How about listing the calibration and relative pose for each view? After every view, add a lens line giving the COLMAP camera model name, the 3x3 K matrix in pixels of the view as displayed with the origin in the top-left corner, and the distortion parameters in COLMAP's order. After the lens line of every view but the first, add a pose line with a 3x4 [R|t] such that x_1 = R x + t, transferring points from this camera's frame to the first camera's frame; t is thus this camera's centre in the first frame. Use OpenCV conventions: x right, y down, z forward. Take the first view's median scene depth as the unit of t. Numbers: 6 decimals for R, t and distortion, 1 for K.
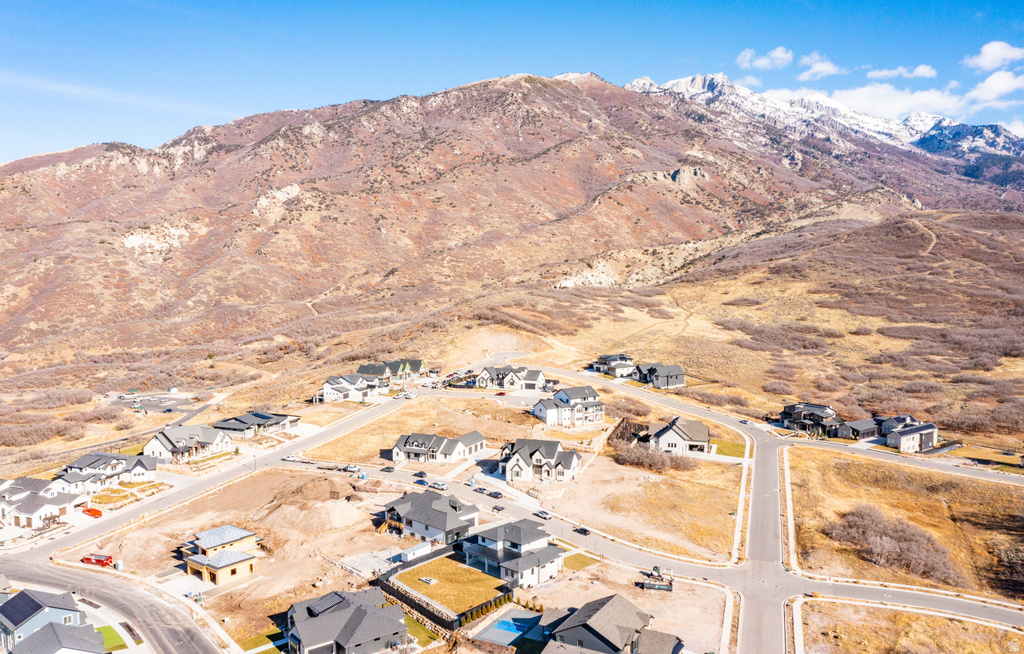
lens RADIAL K [[836.1, 0, 514.6], [0, 836.1, 336.3], [0, 0, 1]] dist [0.001429, 0.009010]
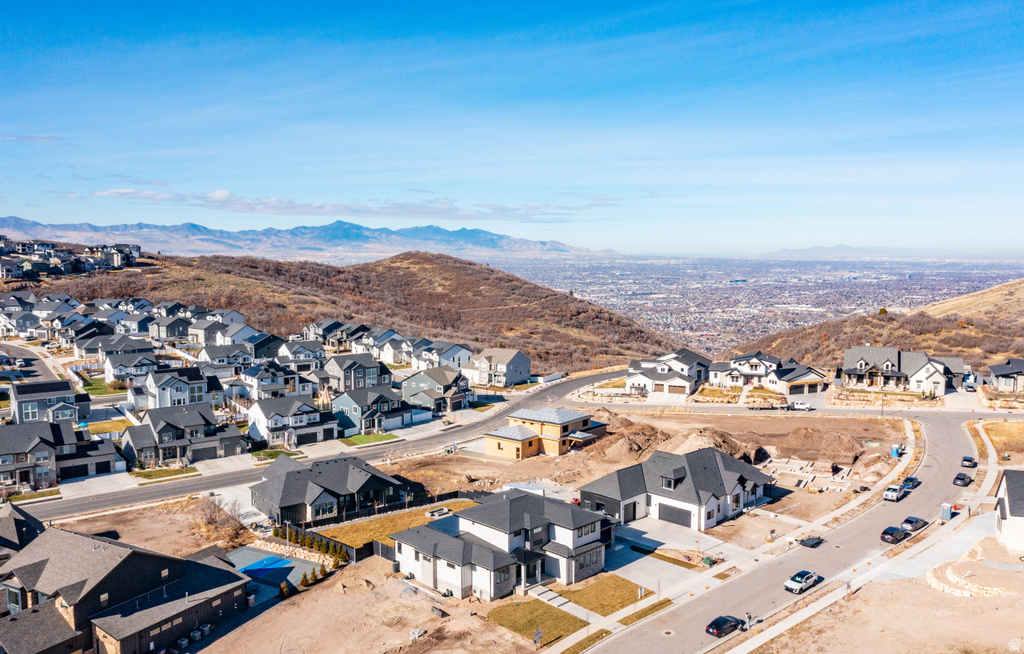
lens RADIAL K [[836.1, 0, 514.6], [0, 836.1, 336.3], [0, 0, 1]] dist [0.001429, 0.009010]
pose [[-0.015893, 0.112005, -0.993581, 0.260620], [-0.091058, 0.989415, 0.112992, 0.031359], [0.995719, 0.092269, -0.005526, 0.491254]]
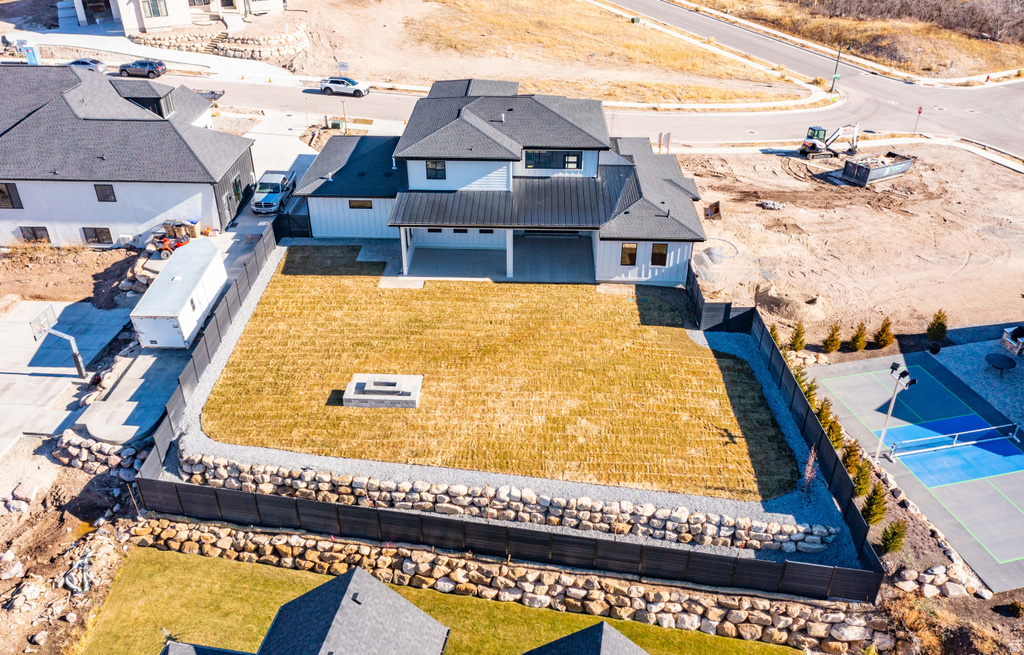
lens RADIAL K [[853.0, 0, 512.0], [0, 853.0, 327.5], [0, 0, 1]] dist [0.004597, 0.002176]
pose [[0.739591, -0.348042, 0.576084, -0.095216], [0.058316, 0.885839, 0.460313, 0.080748], [-0.670526, -0.306849, 0.675455, 0.386164]]
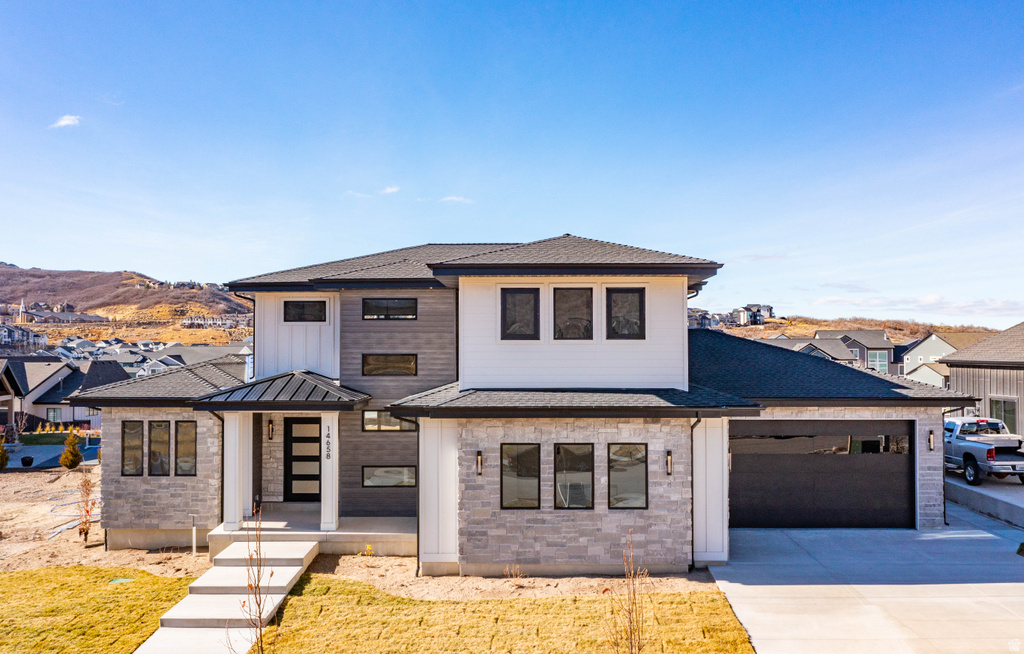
lens RADIAL K [[836.1, 0, 514.6], [0, 836.1, 336.3], [0, 0, 1]] dist [0.001429, 0.009010]
pose [[-0.728351, -0.010200, -0.685128, 0.046783], [-0.060754, 0.996912, 0.049746, 0.116567], [0.682506, 0.077857, -0.726722, 0.550548]]
